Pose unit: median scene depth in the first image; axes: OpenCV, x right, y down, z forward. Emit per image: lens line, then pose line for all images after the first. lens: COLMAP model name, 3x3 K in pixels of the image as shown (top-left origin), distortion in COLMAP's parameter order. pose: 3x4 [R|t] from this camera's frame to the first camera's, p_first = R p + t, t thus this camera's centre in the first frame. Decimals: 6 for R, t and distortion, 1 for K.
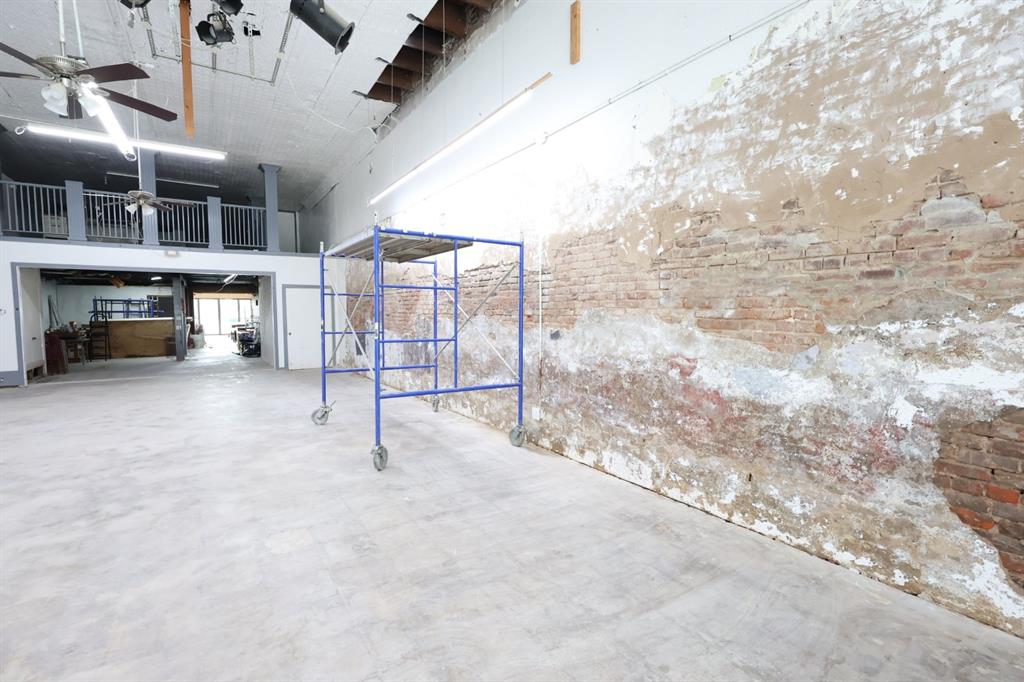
lens RADIAL K [[473.8, 0, 506.0], [0, 473.8, 342.5], [0, 0, 1]] dist [-0.000997, 0.001329]
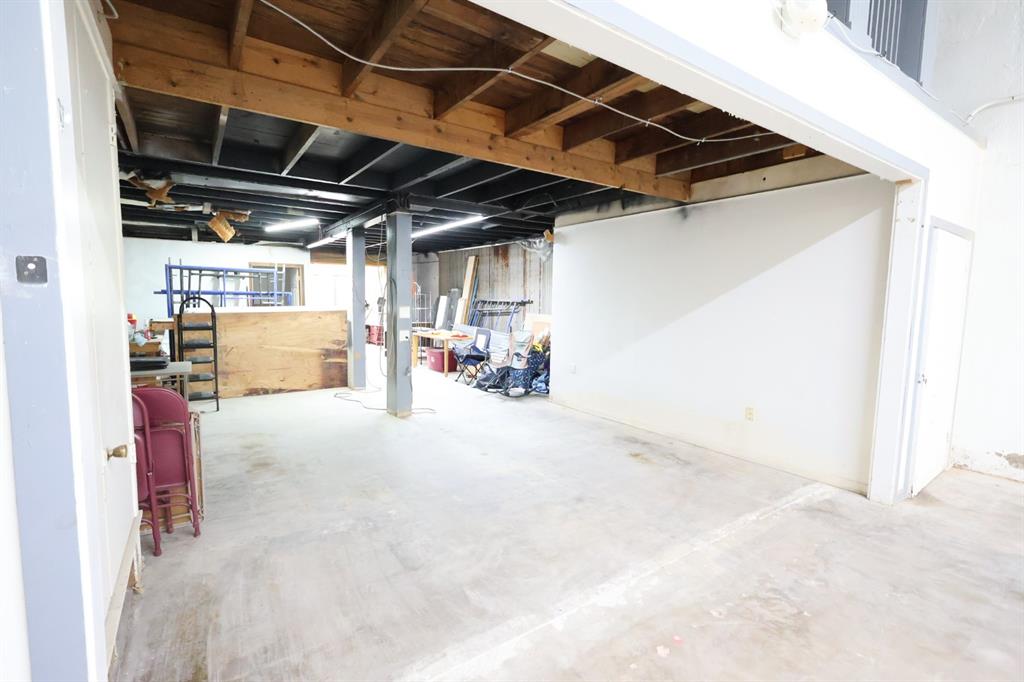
lens RADIAL K [[473.8, 0, 510.0], [0, 473.8, 339.5], [0, 0, 1]] dist [-0.000997, 0.001329]
pose [[0.999442, 0.004877, 0.033046, -1.709297], [-0.005846, 0.999554, 0.029282, -0.107312], [-0.032889, -0.029459, 0.999025, 1.640699]]
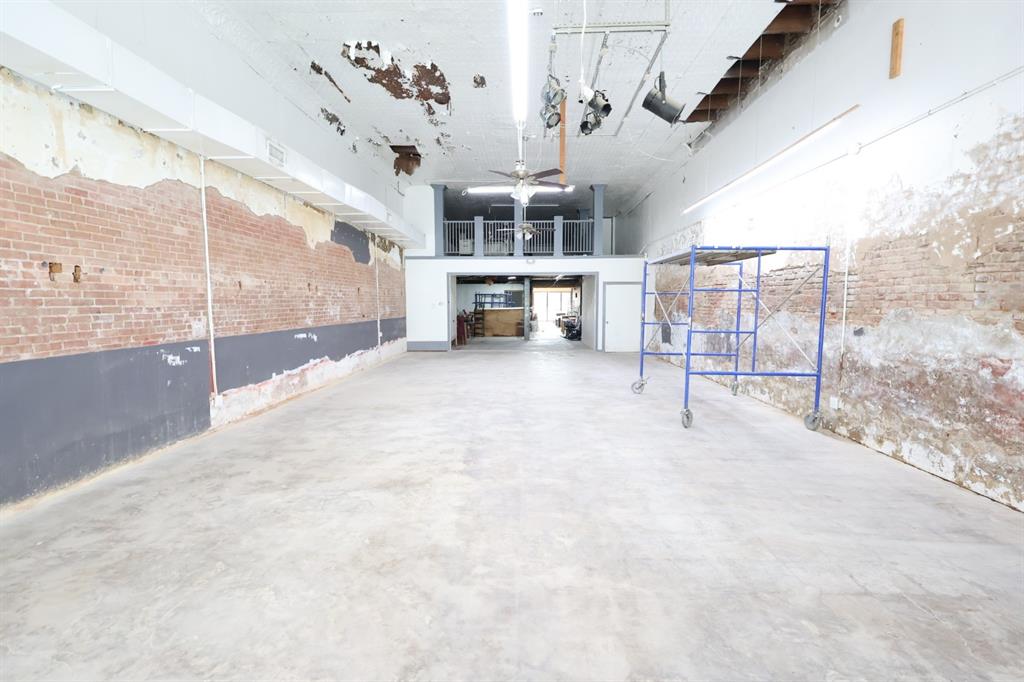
lens RADIAL K [[473.8, 0, 513.0], [0, 473.8, 342.3], [0, 0, 1]] dist [-0.000997, 0.001329]
pose [[0.828284, 0.051659, -0.557922, 0.055404], [-0.039783, 0.998650, 0.033406, 0.003351], [0.558894, -0.005474, 0.829221, -0.337628]]
